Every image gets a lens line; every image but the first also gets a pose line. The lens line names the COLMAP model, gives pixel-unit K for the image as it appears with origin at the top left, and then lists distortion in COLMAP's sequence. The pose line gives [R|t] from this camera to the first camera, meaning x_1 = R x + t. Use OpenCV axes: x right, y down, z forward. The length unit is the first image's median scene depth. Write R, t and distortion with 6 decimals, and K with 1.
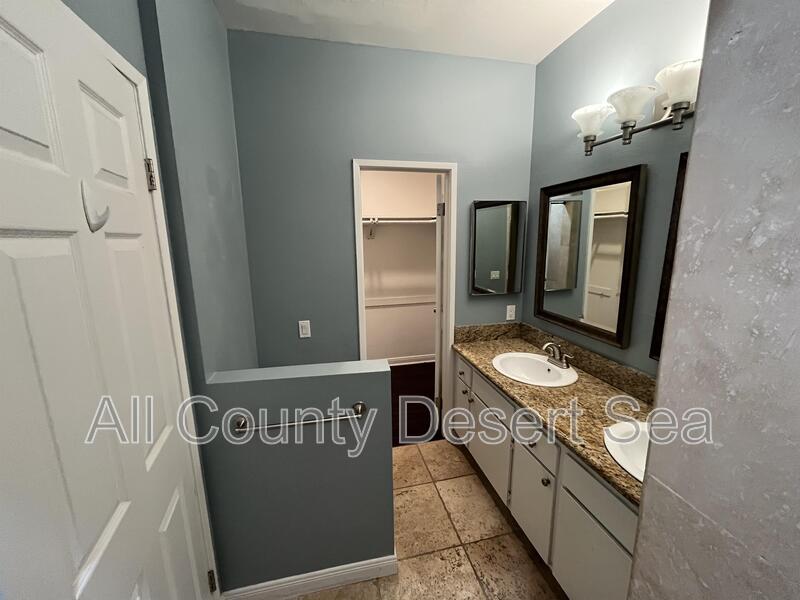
lens RADIAL K [[323.2, 0, 401.1], [0, 323.2, 298.1], [0, 0, 1]] dist [-0.008609, 0.000728]
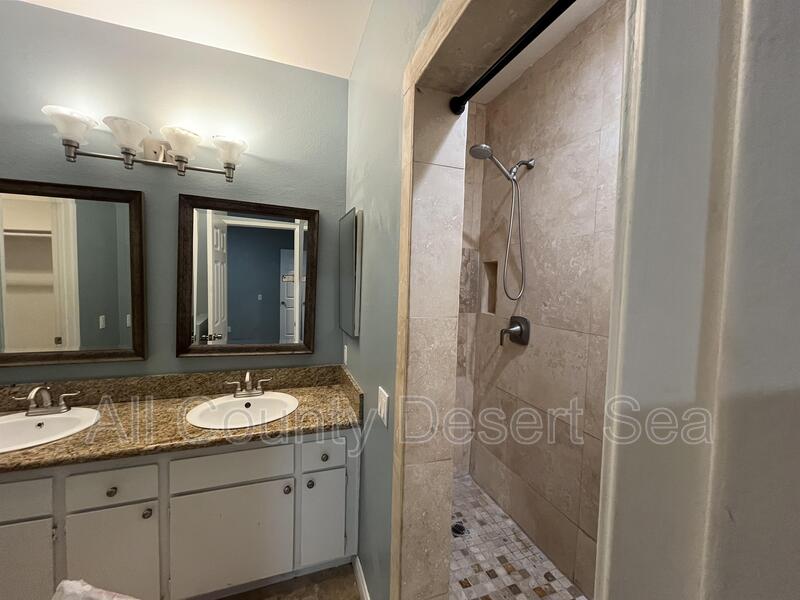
lens RADIAL K [[323.2, 0, 399.0], [0, 323.2, 298.3], [0, 0, 1]] dist [-0.008609, 0.000728]
pose [[-0.126959, -0.036680, 0.991229, -0.440177], [0.157411, 0.985907, 0.056645, 0.028761], [-0.979338, 0.163222, -0.119396, 0.270882]]
